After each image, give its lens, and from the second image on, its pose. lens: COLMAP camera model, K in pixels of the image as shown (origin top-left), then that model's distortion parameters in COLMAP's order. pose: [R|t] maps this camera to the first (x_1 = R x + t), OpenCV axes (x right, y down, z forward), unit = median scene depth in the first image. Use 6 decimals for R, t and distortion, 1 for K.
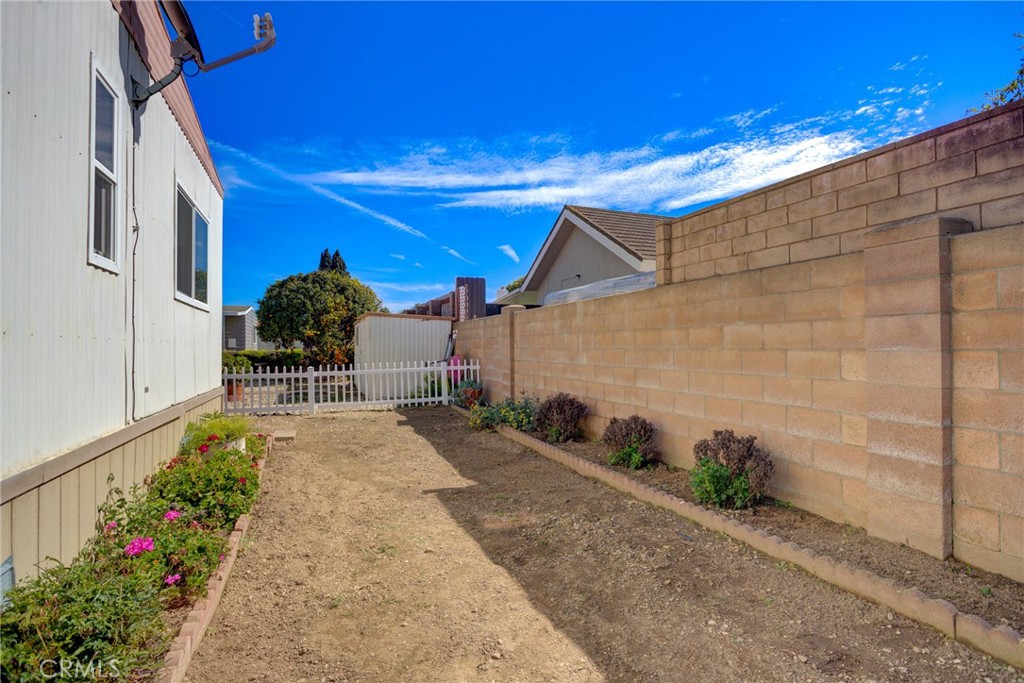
lens RADIAL K [[505.7, 0, 509.0], [0, 505.7, 342.0], [0, 0, 1]] dist [-0.006402, -0.000206]
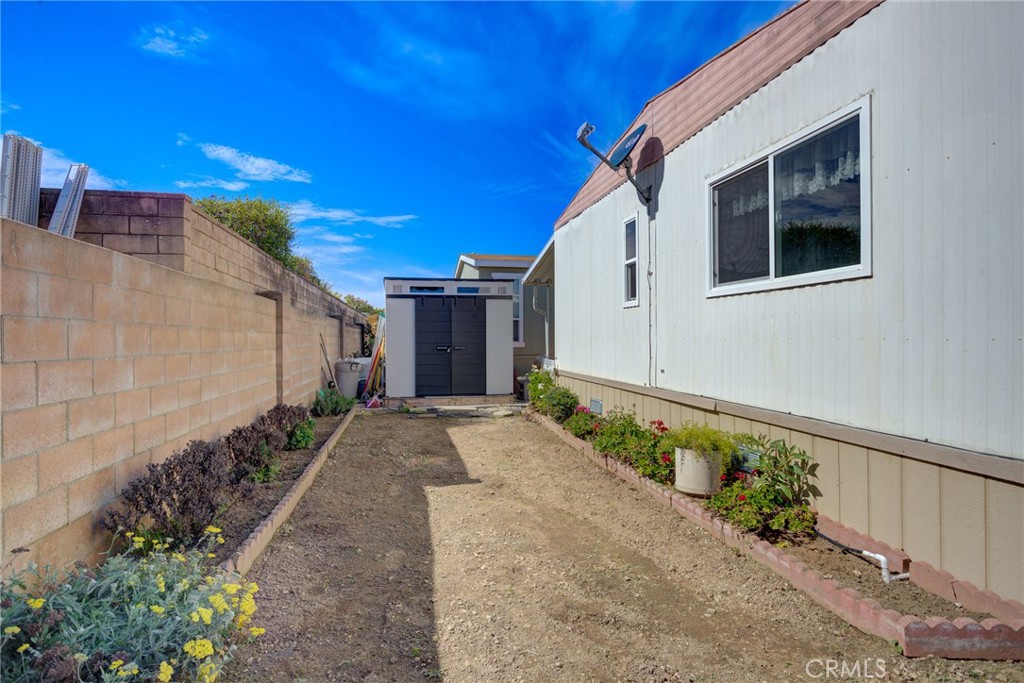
lens RADIAL K [[505.7, 0, 512.2], [0, 505.7, 339.1], [0, 0, 1]] dist [-0.006402, -0.000206]
pose [[-0.985958, 0.011375, 0.166607, -0.319538], [0.009745, 0.999896, -0.010597, 0.005298], [-0.166711, -0.008825, -0.985966, 1.560411]]
